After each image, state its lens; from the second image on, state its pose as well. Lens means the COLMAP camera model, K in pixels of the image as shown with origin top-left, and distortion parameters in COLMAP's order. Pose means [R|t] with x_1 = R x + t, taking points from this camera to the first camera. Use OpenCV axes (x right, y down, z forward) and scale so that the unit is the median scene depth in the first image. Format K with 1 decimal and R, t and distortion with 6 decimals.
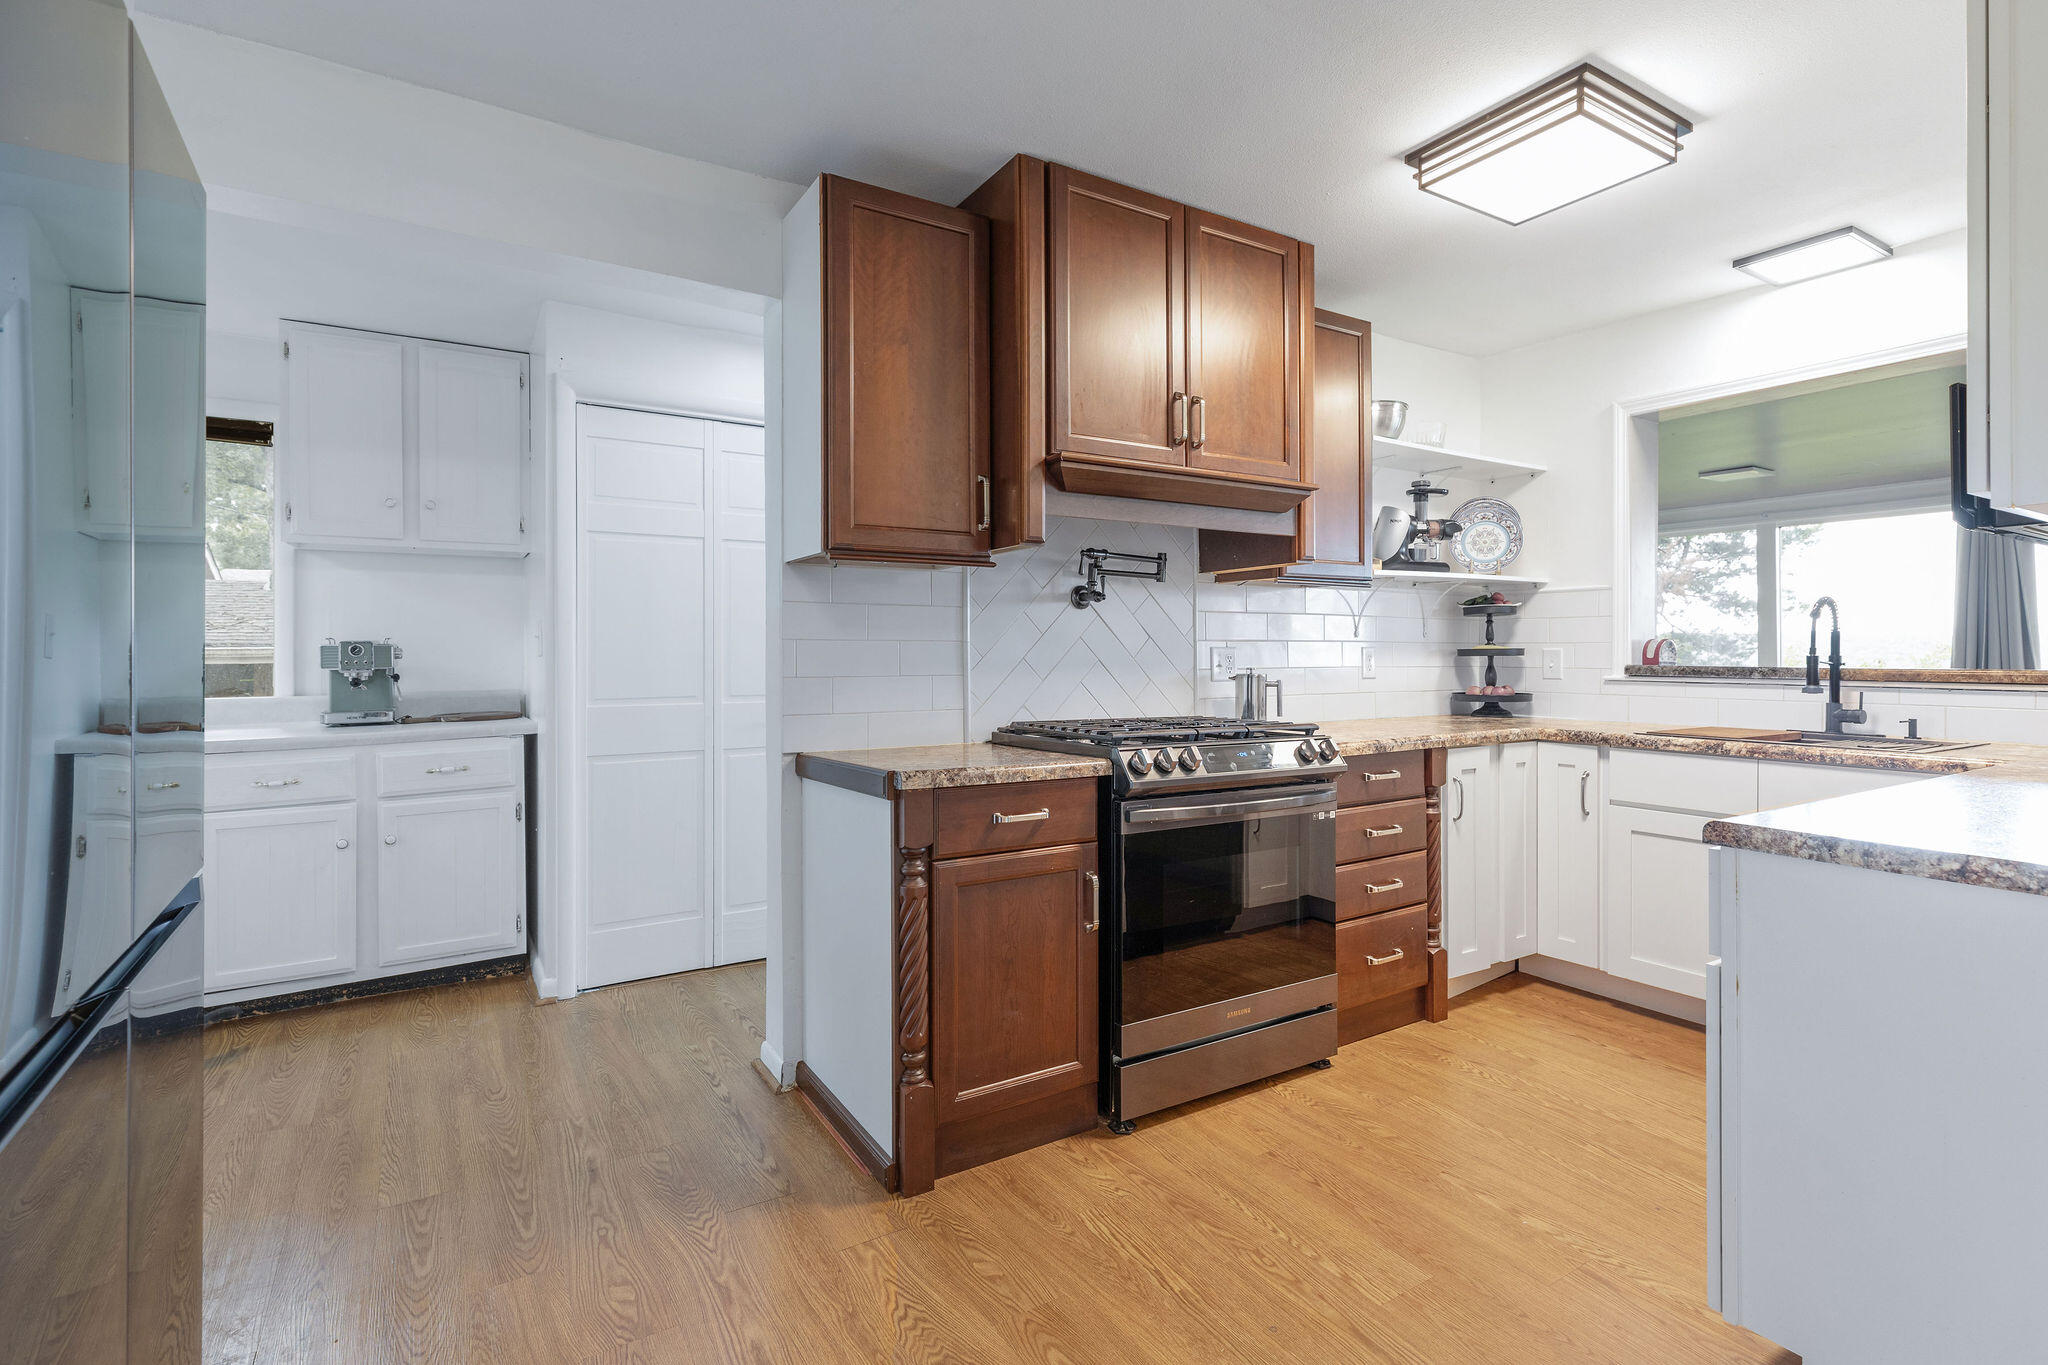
lens RADIAL K [[959.5, 0, 1028.3], [0, 959.5, 655.5], [0, 0, 1]] dist [0.000449, -0.000055]
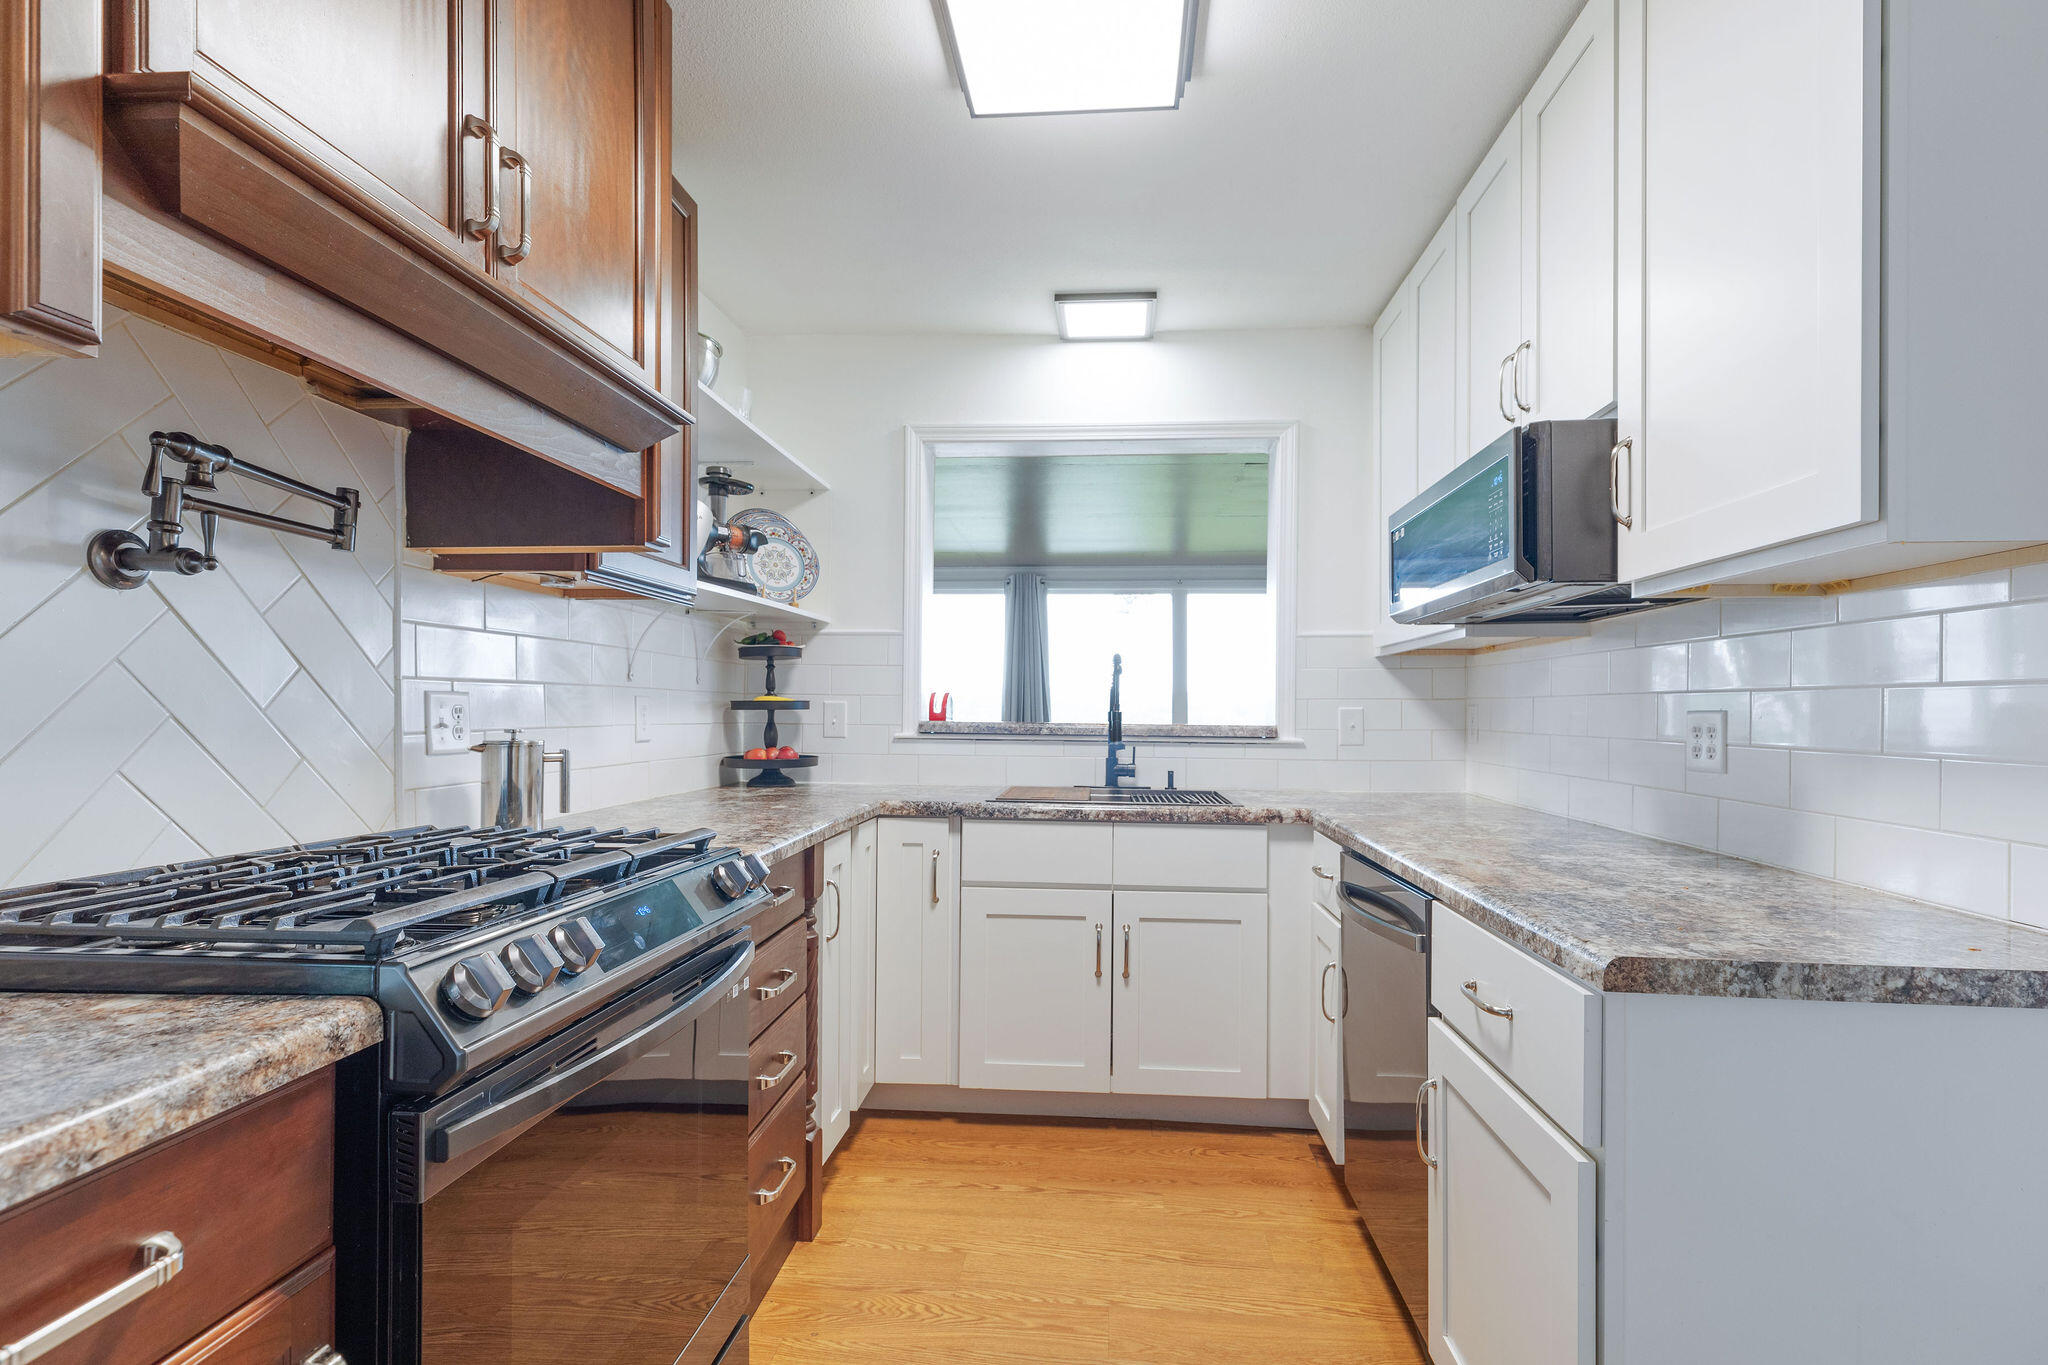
lens RADIAL K [[969.2, 0, 1028.9], [0, 969.2, 711.7], [0, 0, 1]] dist [0.003435, 0.000298]
pose [[0.596948, 0.004109, 0.802269, -0.045407], [-0.007423, 0.999972, 0.000401, 0.000107], [-0.802245, -0.006195, 0.596962, 0.454555]]
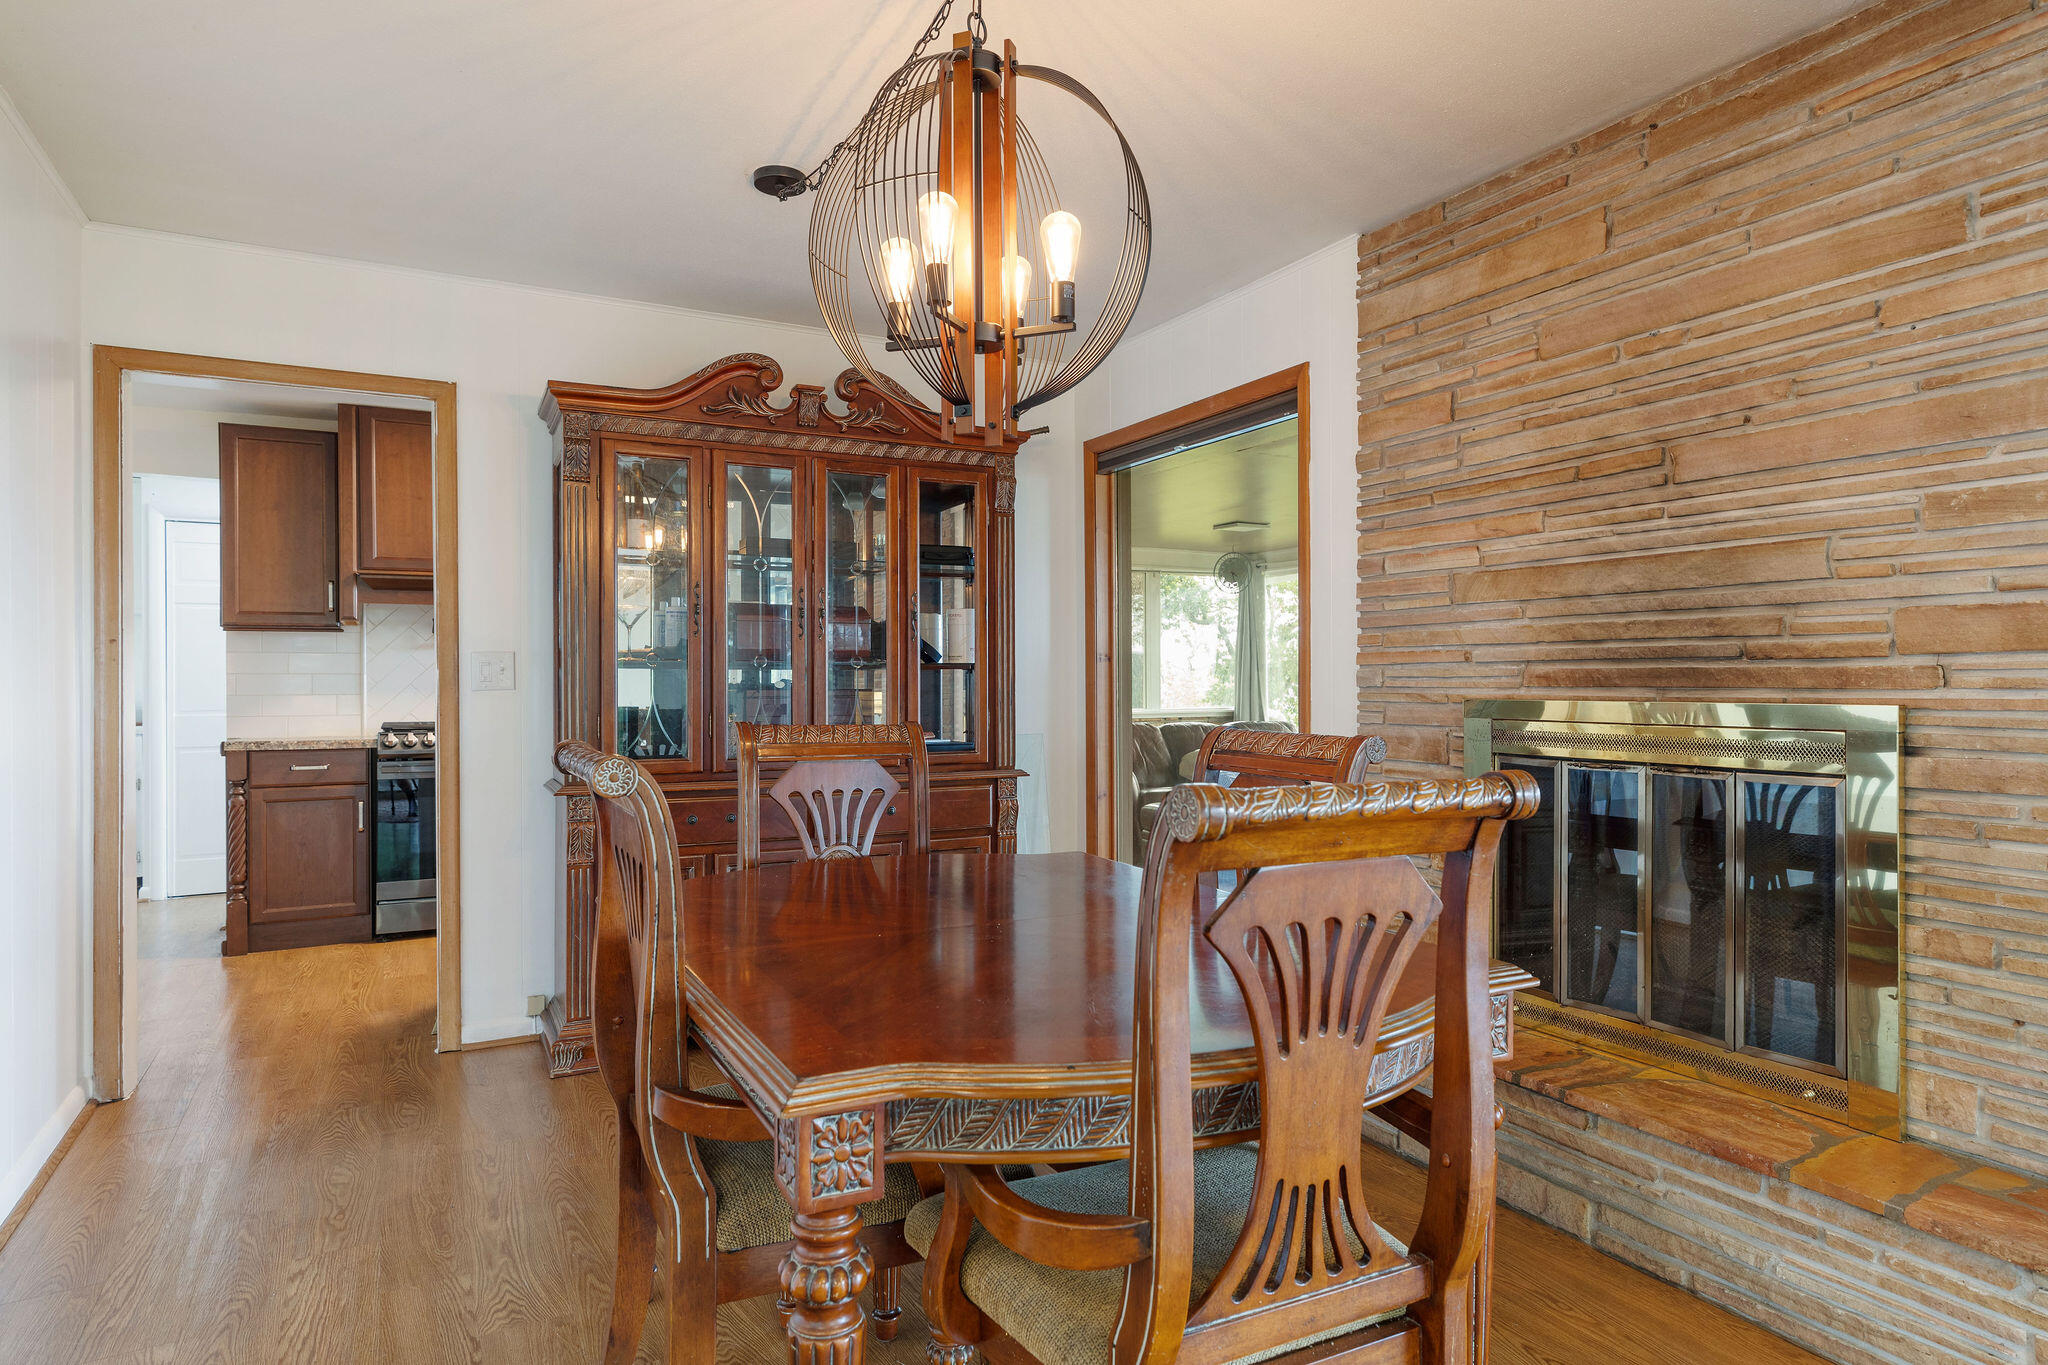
lens RADIAL K [[1170.6, 0, 1024.0], [0, 1170.6, 682.5], [0, 0, 1]] dist [-0.000070, 0.001924]
pose [[0.997667, -0.003159, -0.068197, 1.102611], [0.003193, 0.999995, 0.000393, 0.002480], [0.068195, -0.000610, 0.997672, -0.852145]]
